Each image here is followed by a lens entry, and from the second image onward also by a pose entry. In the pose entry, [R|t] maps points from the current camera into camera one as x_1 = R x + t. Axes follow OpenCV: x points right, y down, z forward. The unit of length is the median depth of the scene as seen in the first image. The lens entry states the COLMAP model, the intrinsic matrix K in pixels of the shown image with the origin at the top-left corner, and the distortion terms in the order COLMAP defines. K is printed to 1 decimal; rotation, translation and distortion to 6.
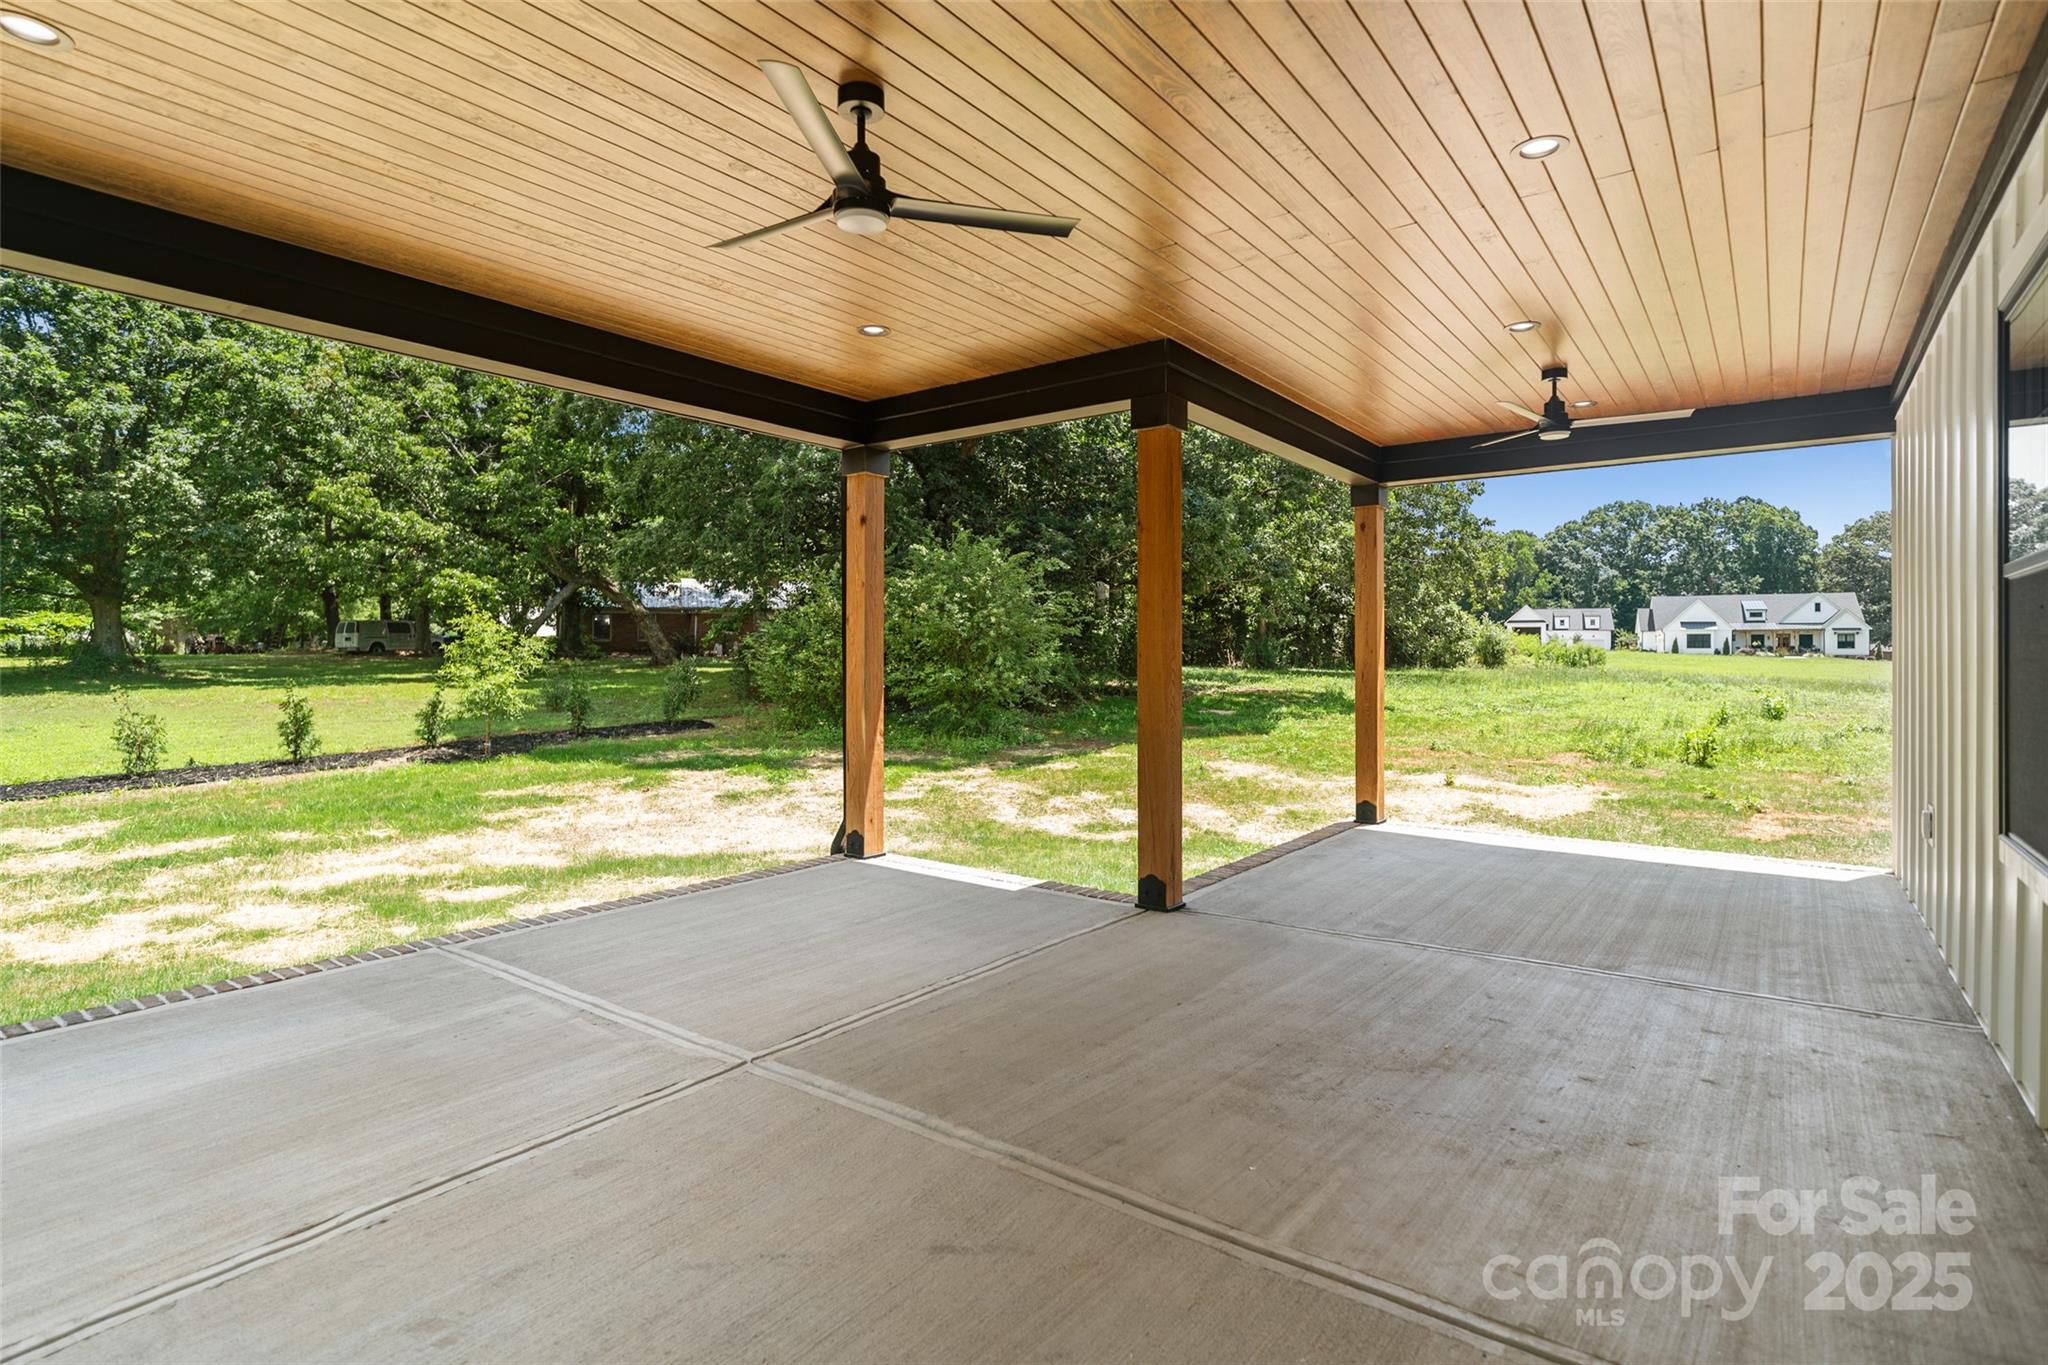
lens RADIAL K [[985.7, 0, 1026.6], [0, 985.7, 645.3], [0, 0, 1]] dist [-0.001175, -0.000290]
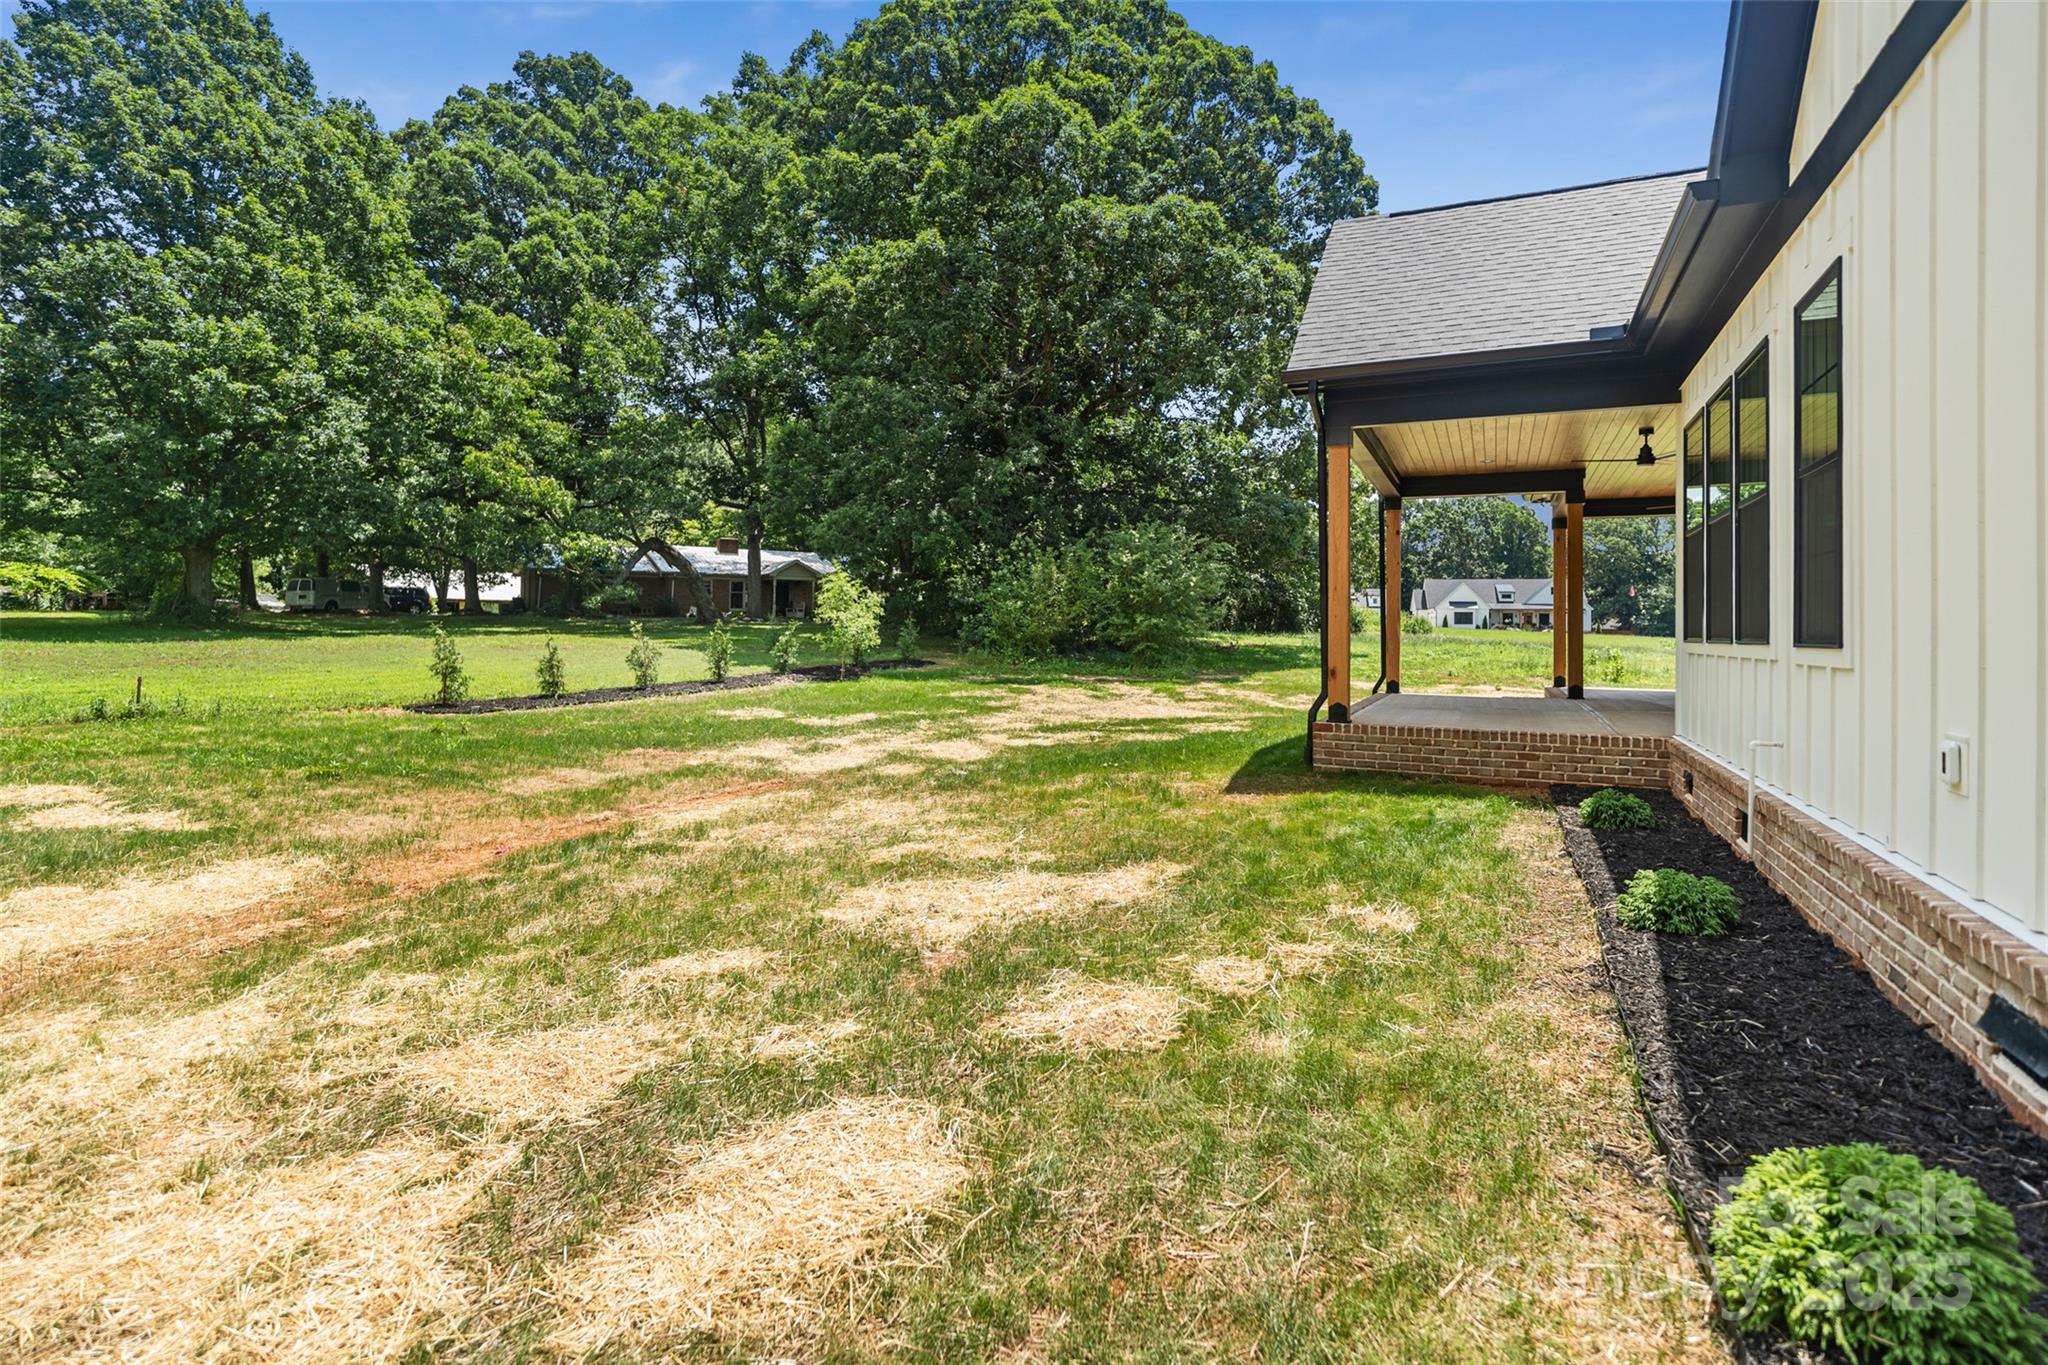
lens RADIAL K [[985.7, 0, 1026.6], [0, 985.7, 645.3], [0, 0, 1]] dist [-0.001175, -0.000290]
pose [[0.979722, 0.005642, 0.200281, -0.866984], [-0.011176, 0.999586, 0.026510, 0.041314], [-0.200049, -0.028211, 0.979380, -0.577084]]
